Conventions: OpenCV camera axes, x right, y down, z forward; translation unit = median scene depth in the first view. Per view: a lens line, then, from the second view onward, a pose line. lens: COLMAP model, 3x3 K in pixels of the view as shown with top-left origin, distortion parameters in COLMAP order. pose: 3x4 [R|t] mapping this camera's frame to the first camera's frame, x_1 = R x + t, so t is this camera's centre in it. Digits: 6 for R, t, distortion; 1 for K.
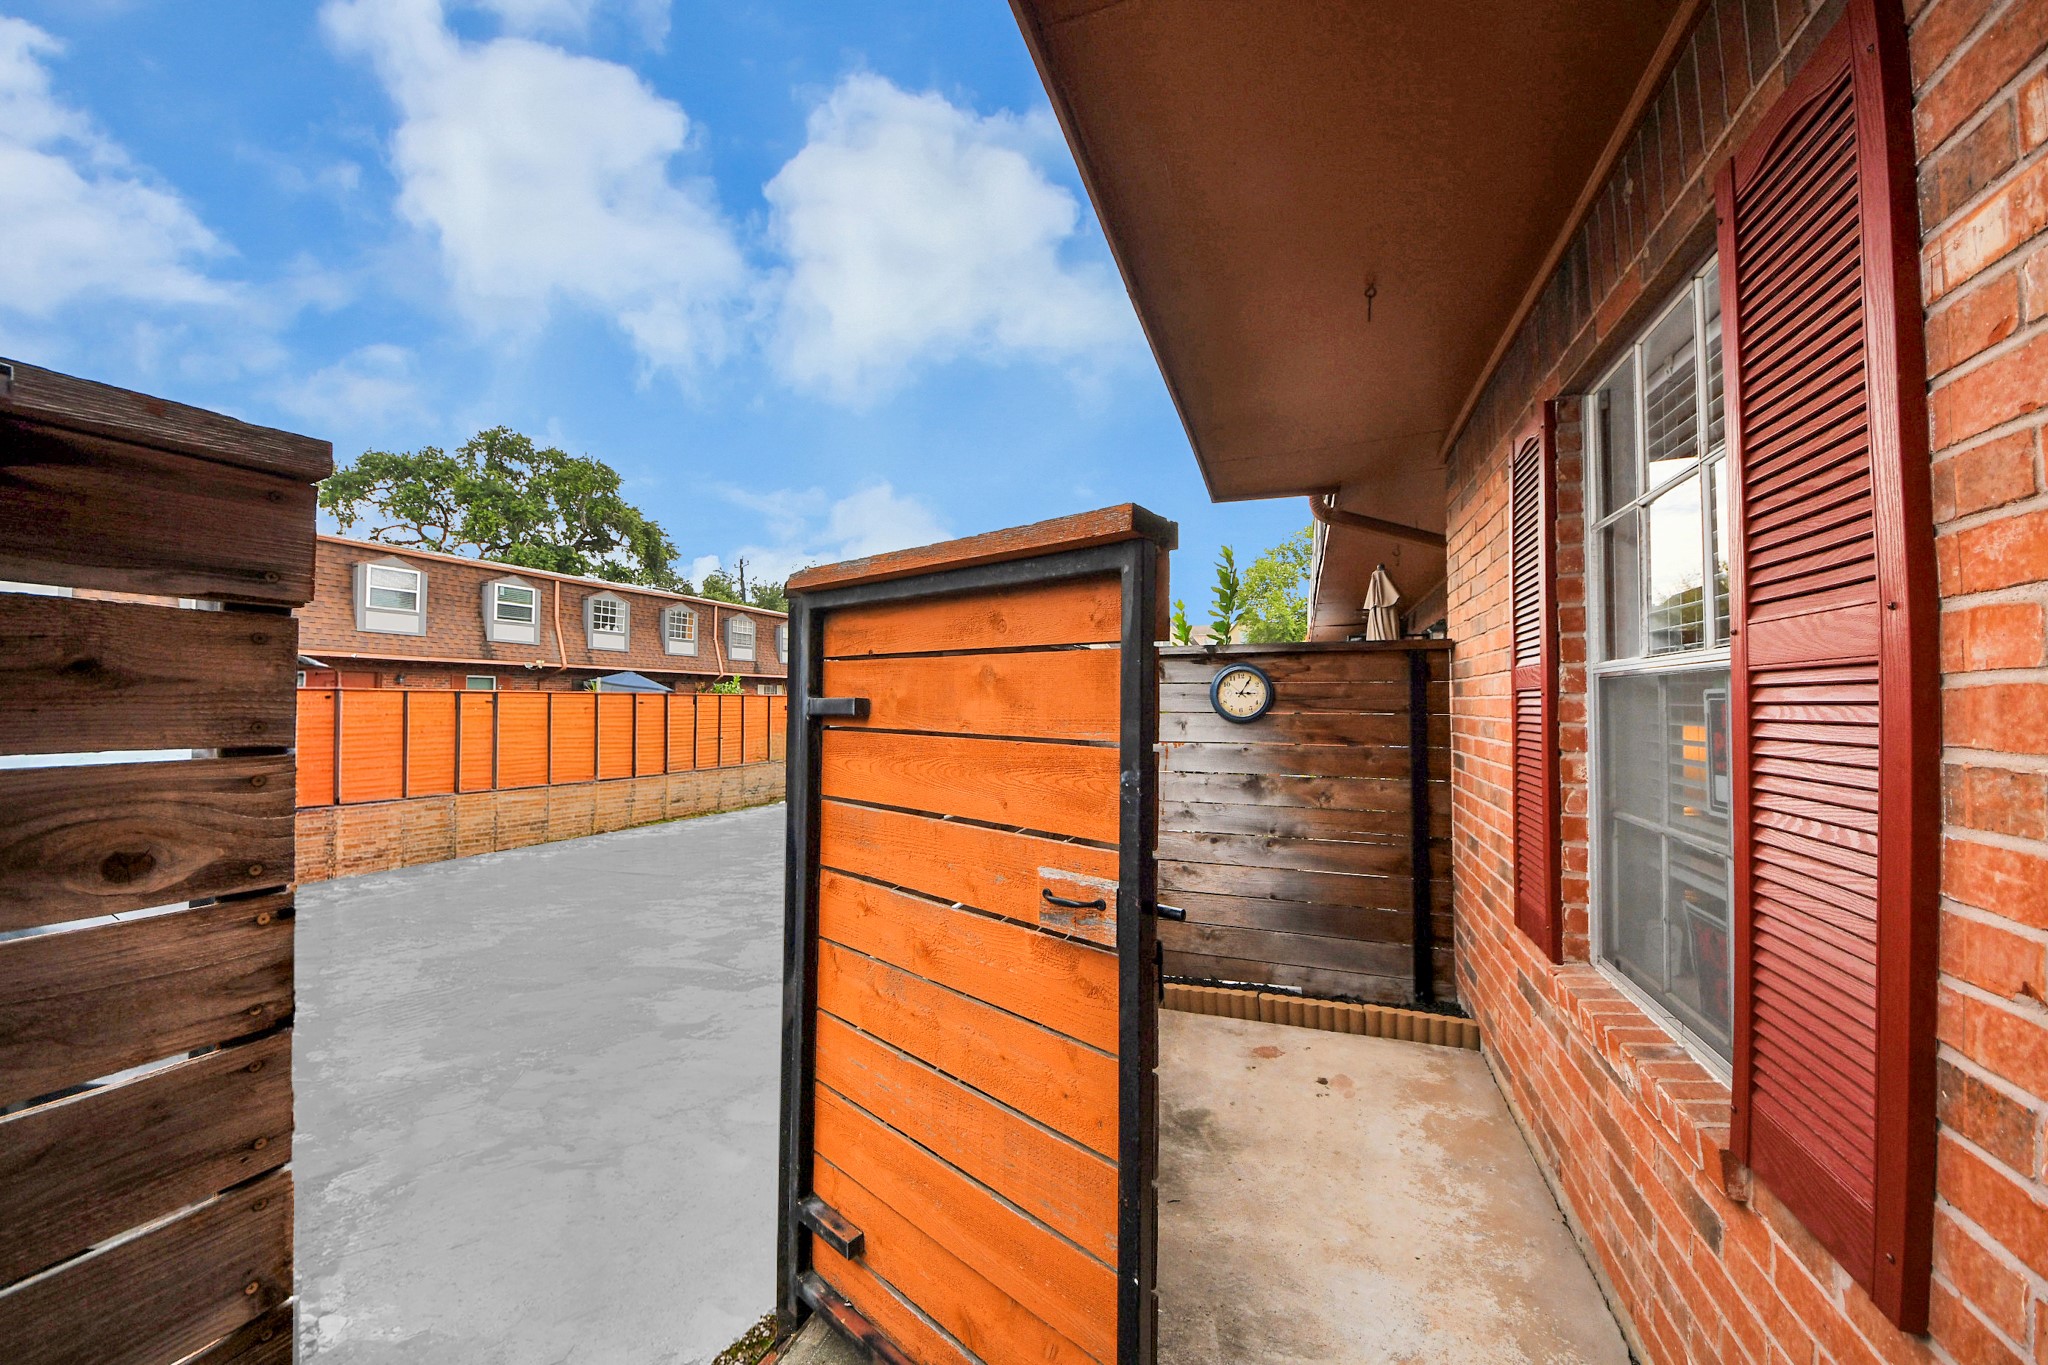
lens RADIAL K [[748.7, 0, 1028.8], [0, 748.7, 693.5], [0, 0, 1]] dist [0.001343, -0.007556]
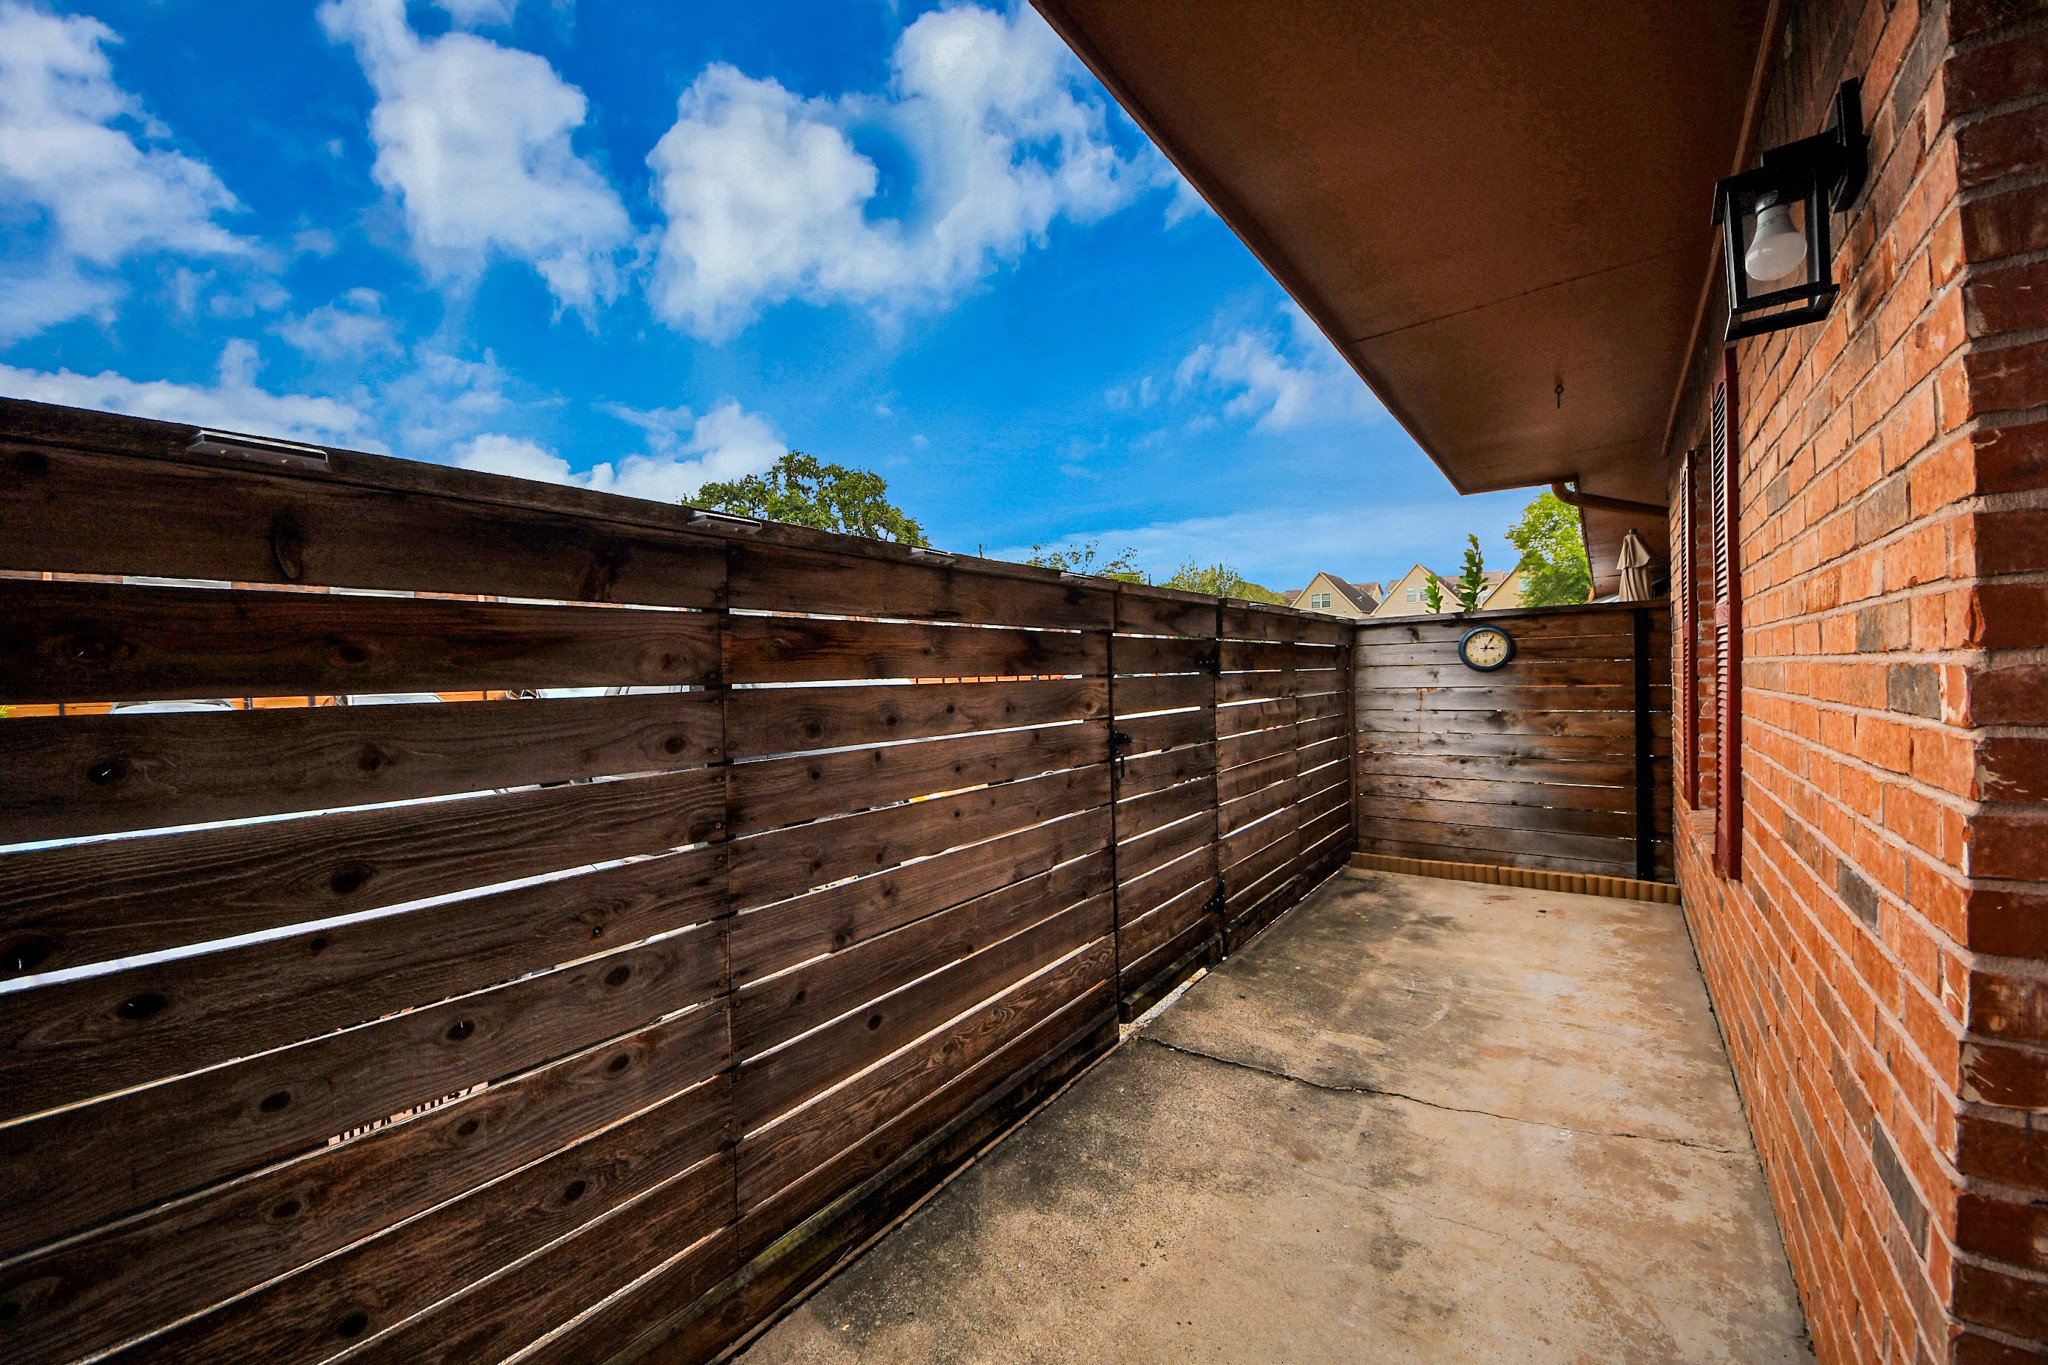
lens RADIAL K [[720.7, 0, 1017.7], [0, 720.7, 688.1], [0, 0, 1]] dist [0.011246, -0.017227]
pose [[0.944711, -0.019988, -0.327295, -0.075325], [0.031714, 0.999031, 0.030529, 0.004862], [0.326368, -0.039221, 0.944429, -0.460183]]
